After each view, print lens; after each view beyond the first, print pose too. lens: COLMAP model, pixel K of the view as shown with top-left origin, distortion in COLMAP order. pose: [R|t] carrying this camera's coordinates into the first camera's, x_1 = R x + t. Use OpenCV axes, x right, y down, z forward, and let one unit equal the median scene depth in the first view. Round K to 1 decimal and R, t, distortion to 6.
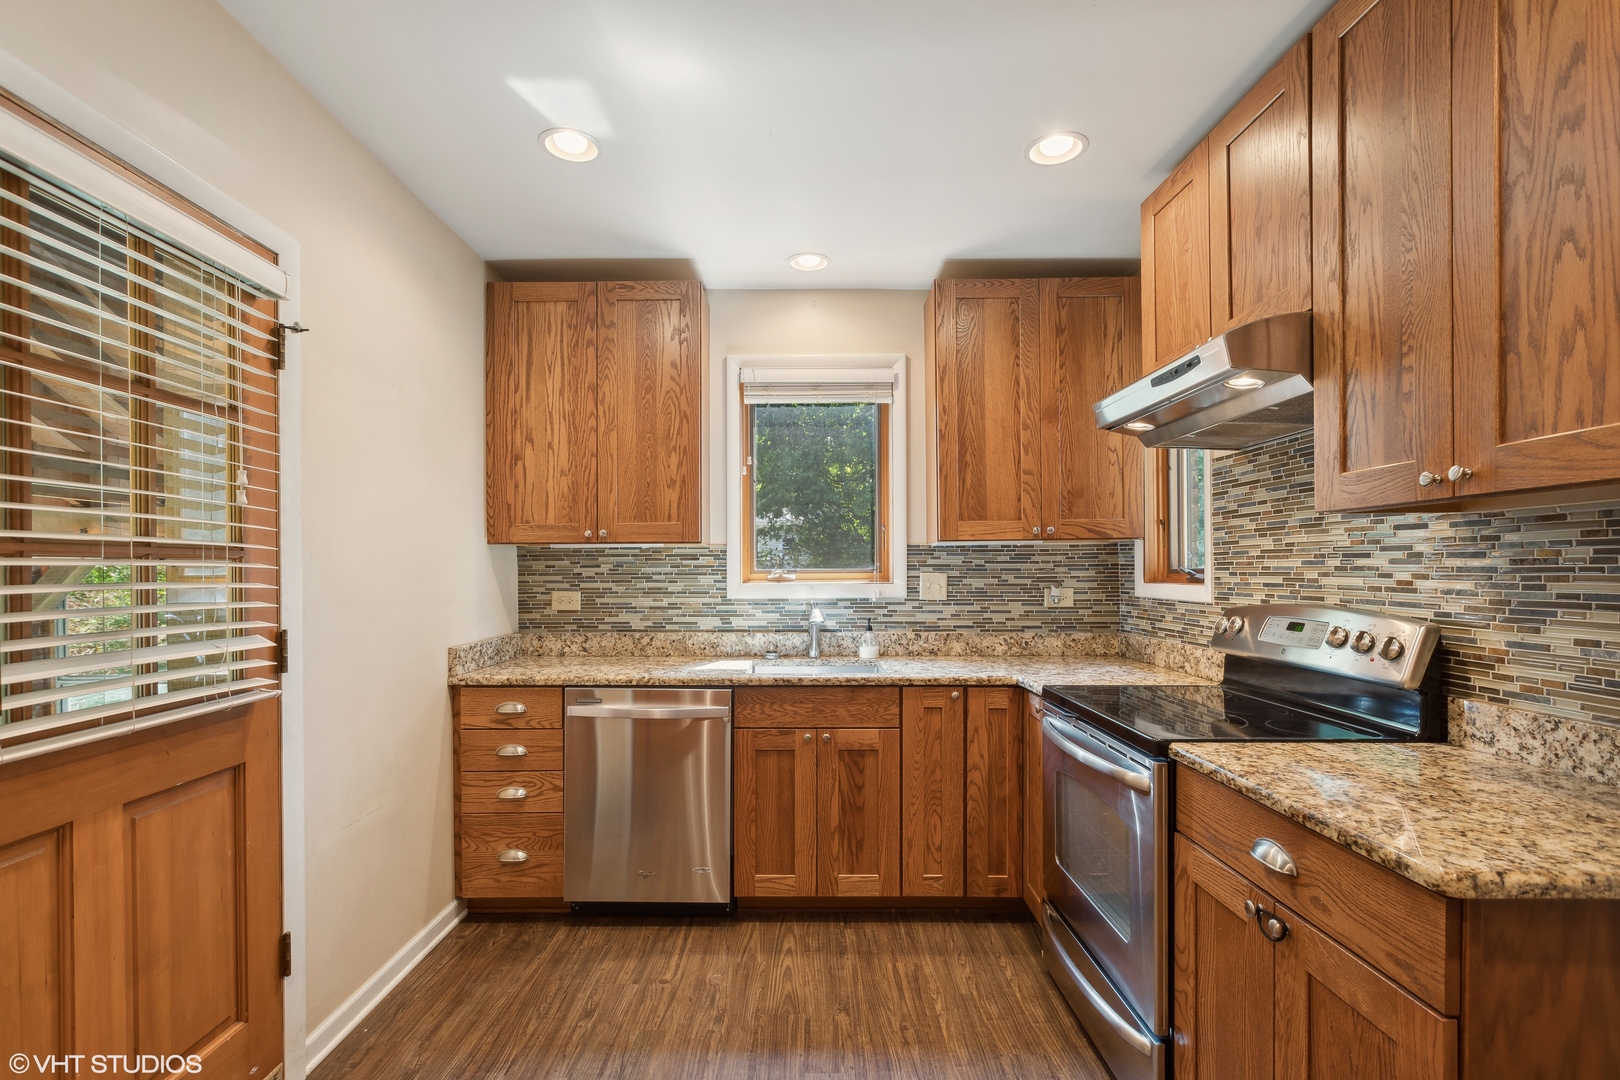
lens RADIAL K [[726.5, 0, 778.4], [0, 726.5, 564.4], [0, 0, 1]] dist [0.002435, -0.000029]
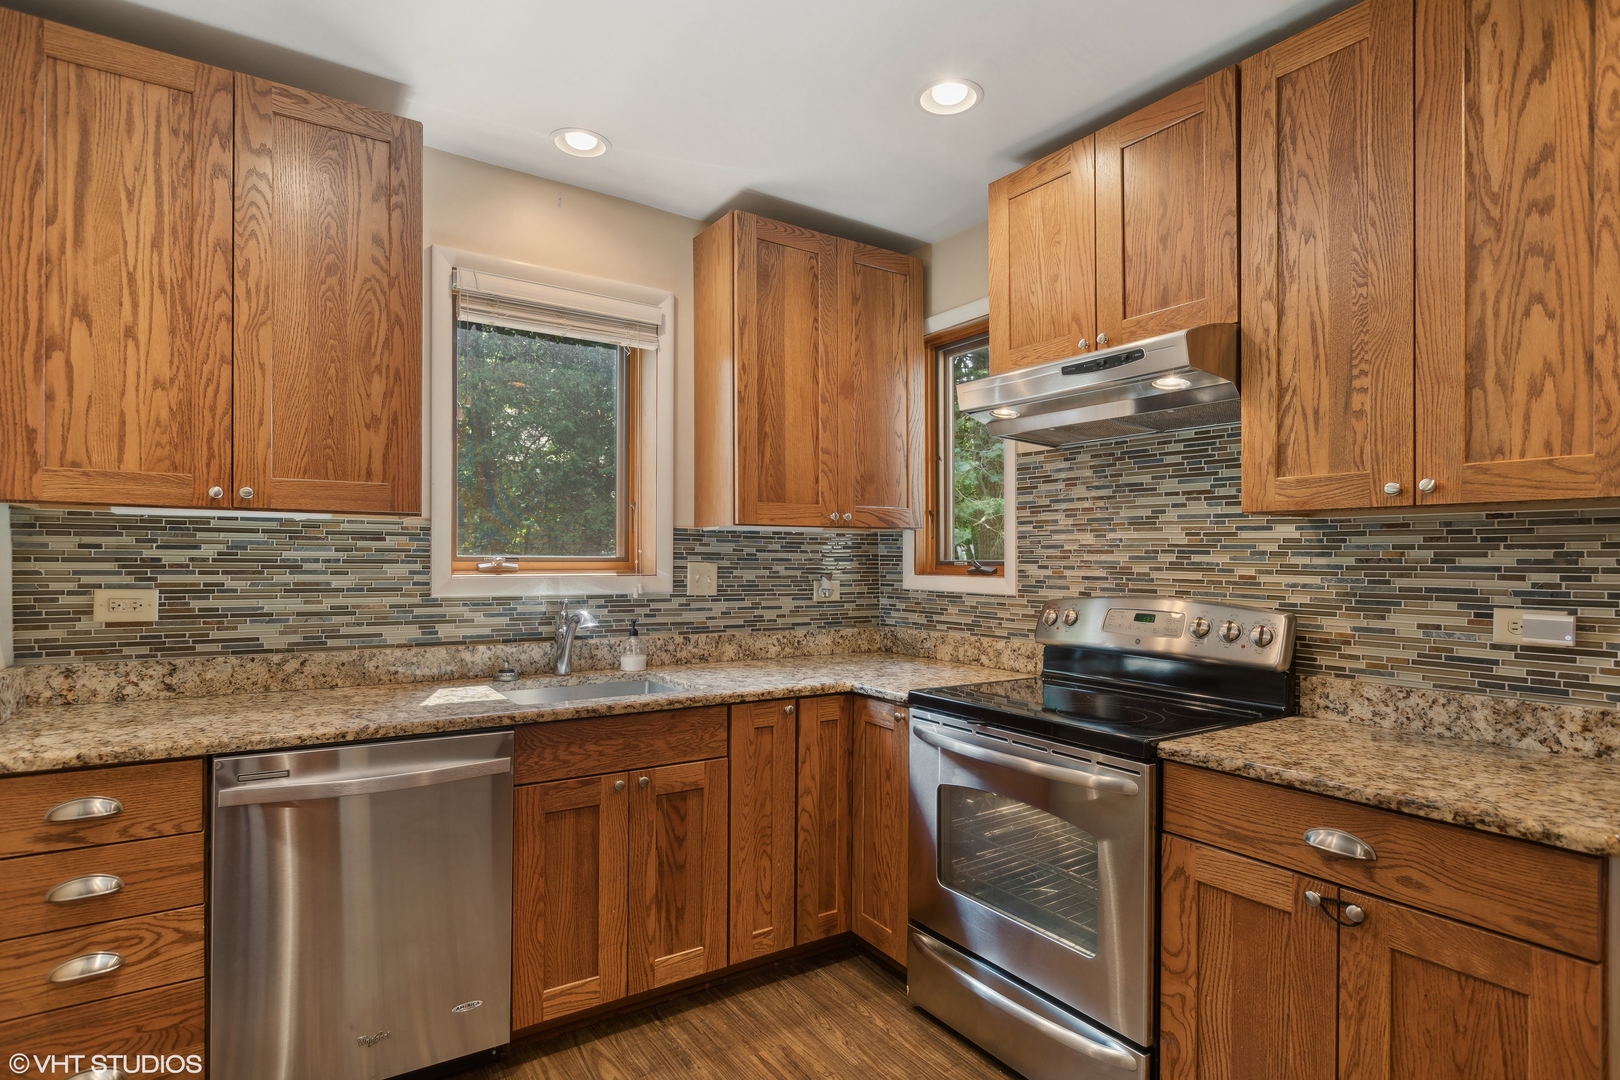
lens RADIAL K [[818.5, 0, 807.9], [0, 818.5, 555.2], [0, 0, 1]] dist [0.001698, -0.000788]
pose [[0.829628, 0.013205, 0.558160, -0.268988], [-0.016420, 0.999865, 0.000751, 0.000642], [-0.558075, -0.009787, 0.829733, 0.204179]]
